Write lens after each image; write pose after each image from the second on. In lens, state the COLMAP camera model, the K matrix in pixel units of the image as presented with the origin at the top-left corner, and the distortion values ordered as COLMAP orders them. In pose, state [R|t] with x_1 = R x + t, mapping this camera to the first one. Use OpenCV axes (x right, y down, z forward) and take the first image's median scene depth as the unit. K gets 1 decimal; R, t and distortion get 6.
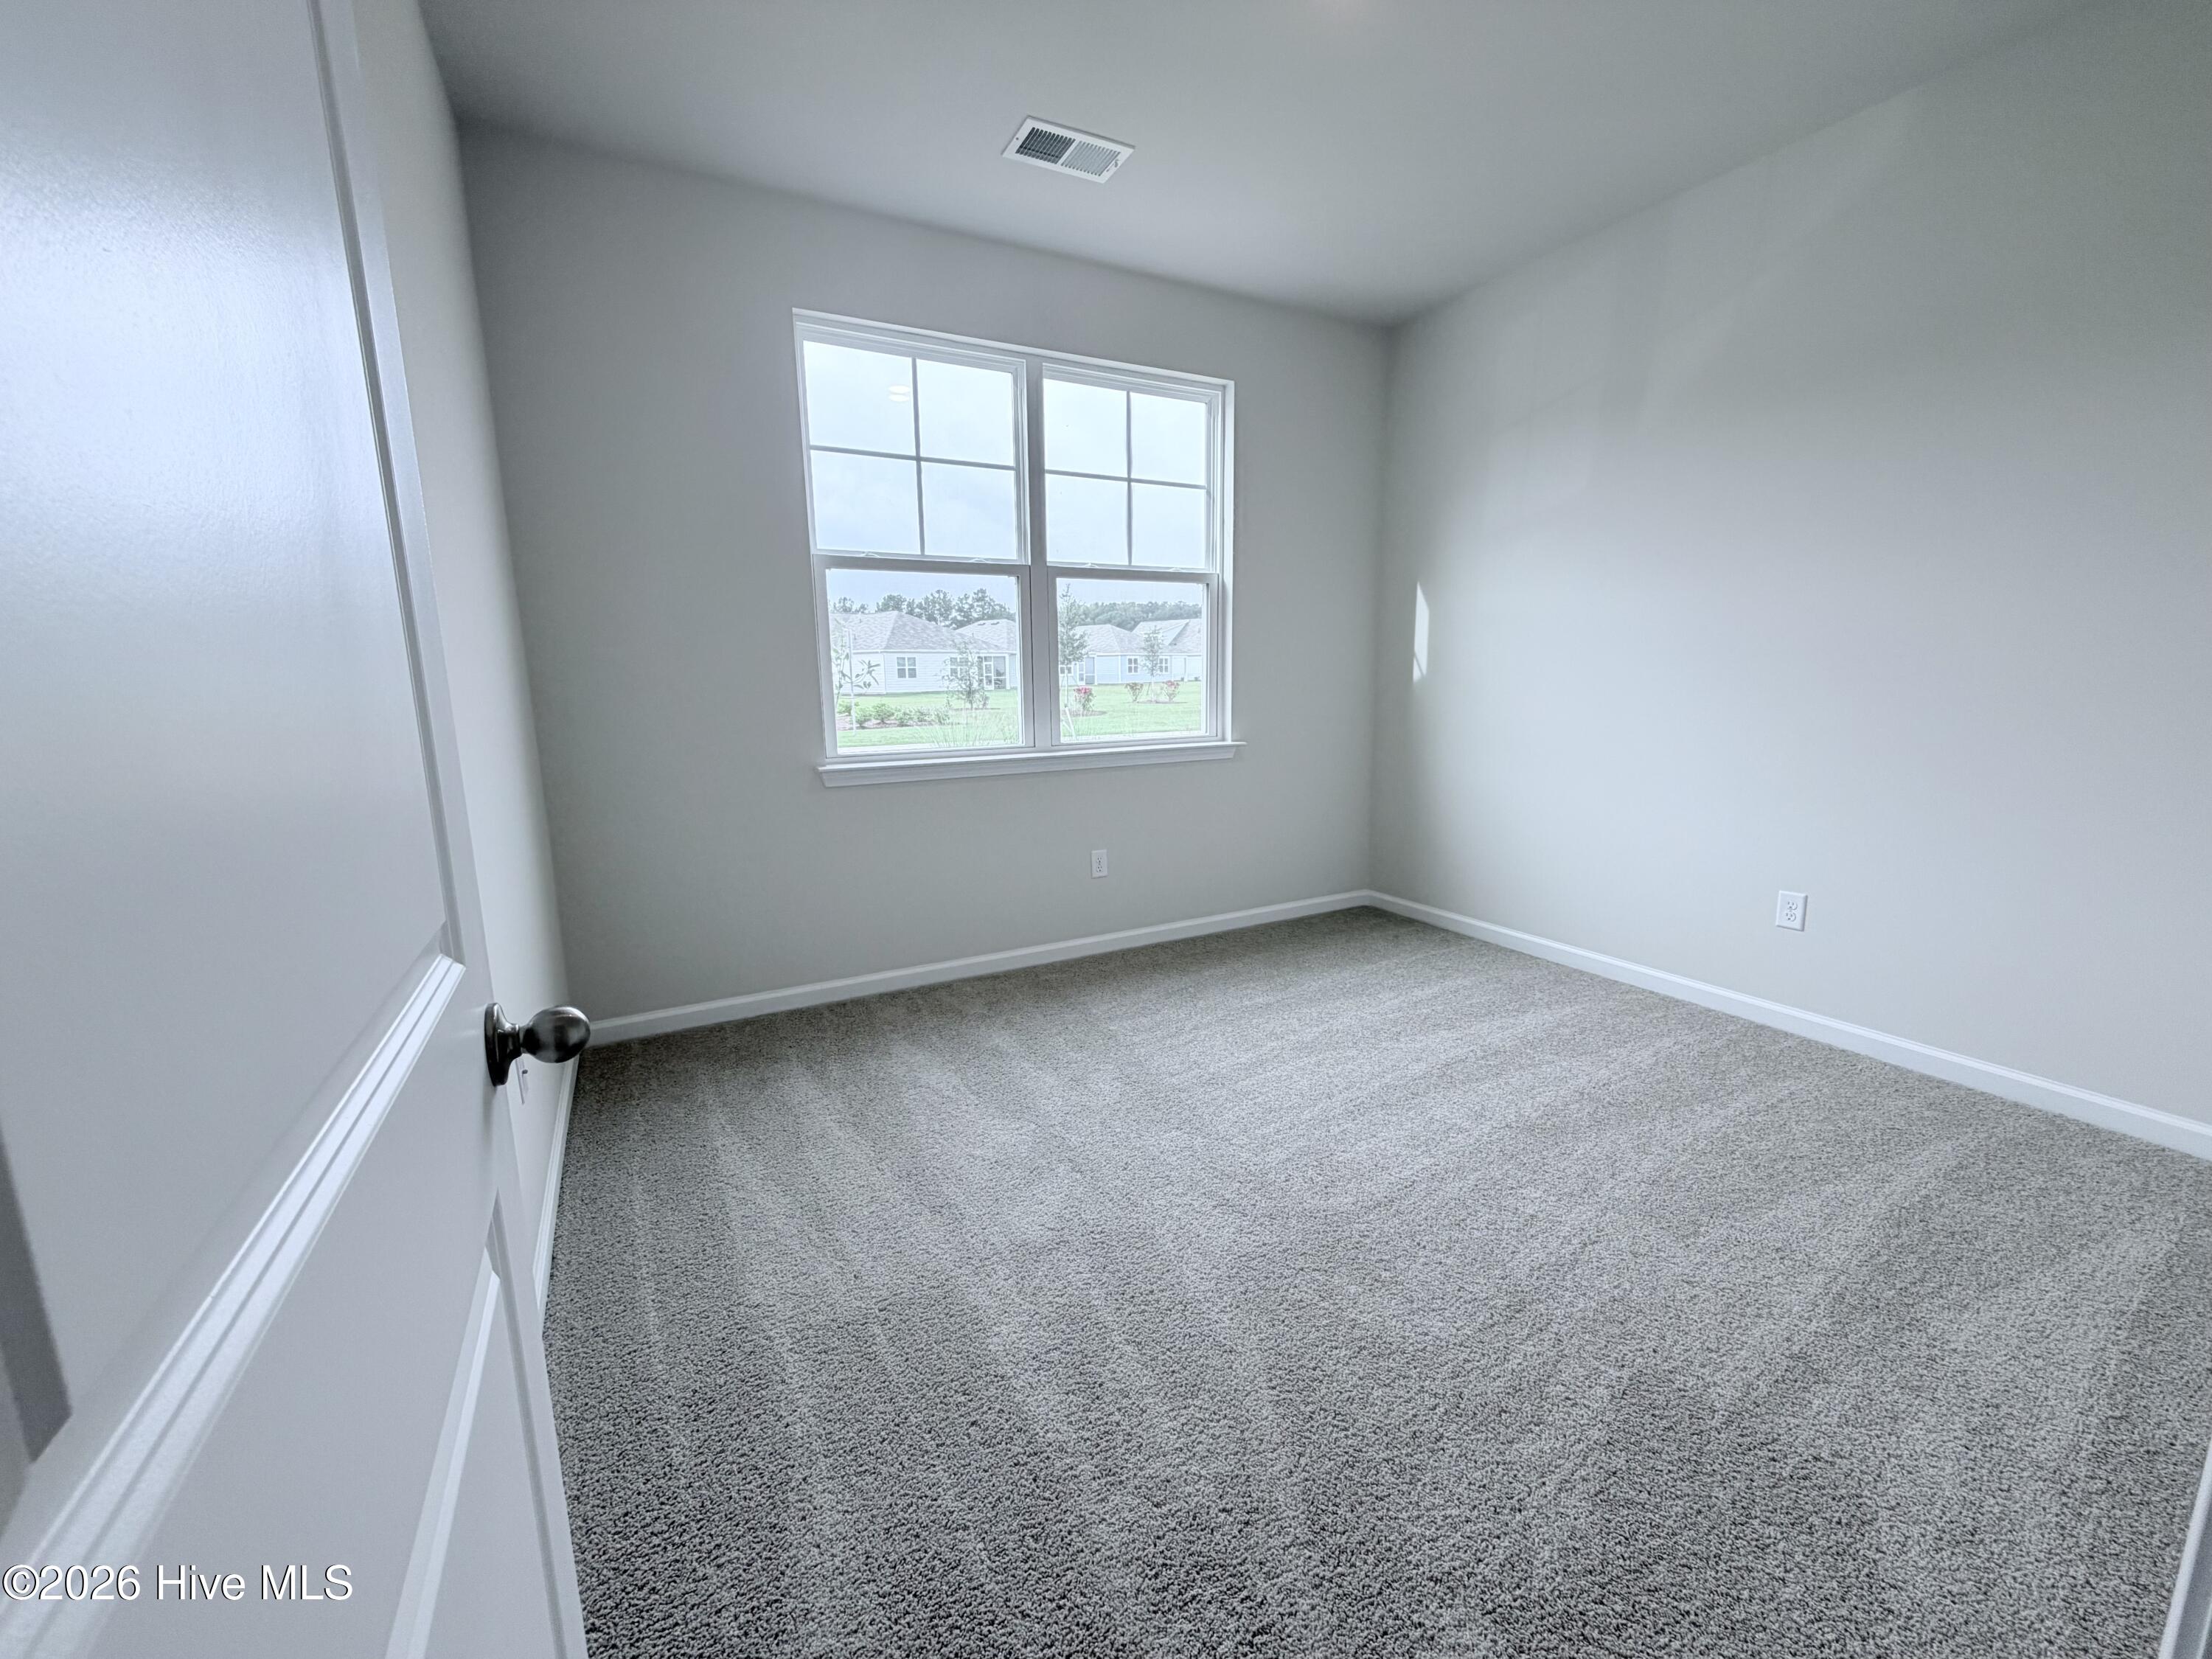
lens RADIAL K [[833.8, 0, 1104.9], [0, 833.8, 827.7], [0, 0, 1]] dist [0.011023, 0.000039]
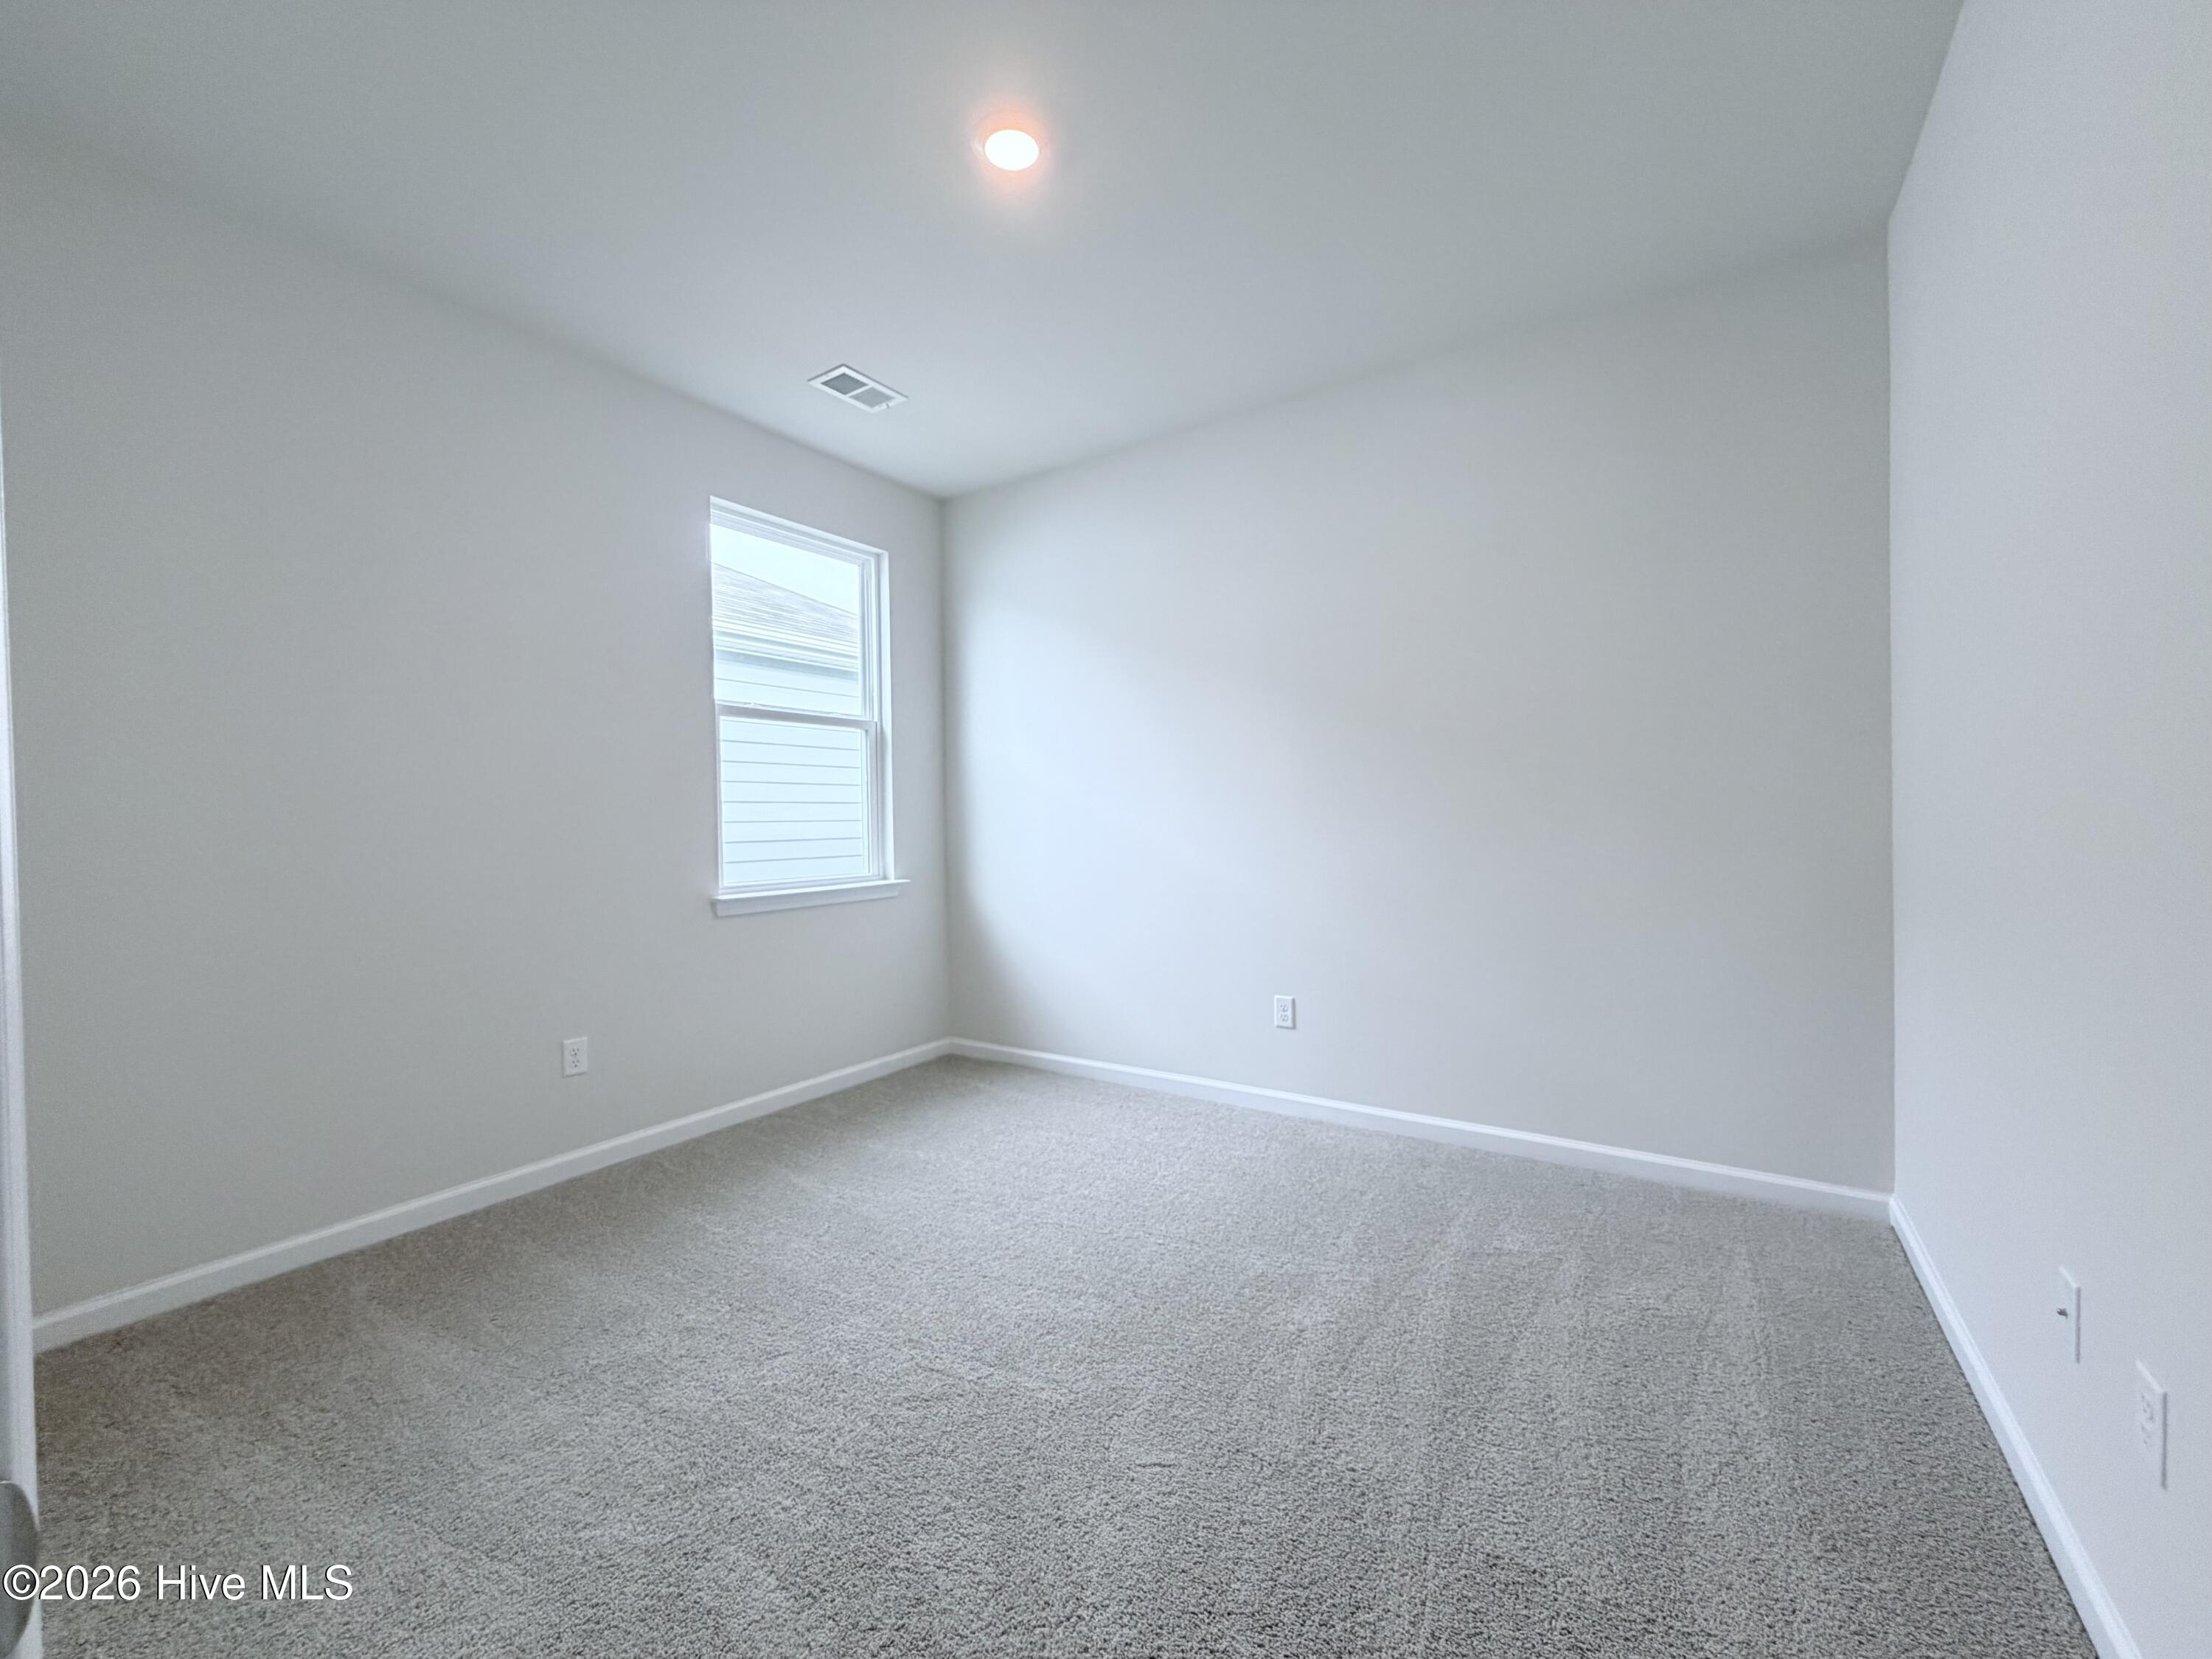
lens RADIAL K [[899.6, 0, 1115.2], [0, 899.6, 829.9], [0, 0, 1]] dist [0.009050, -0.000625]
pose [[0.861784, -0.001301, 0.507274, -0.177117], [0.085992, 0.985899, -0.143559, 0.018610], [-0.499934, 0.167338, 0.849743, -0.085868]]
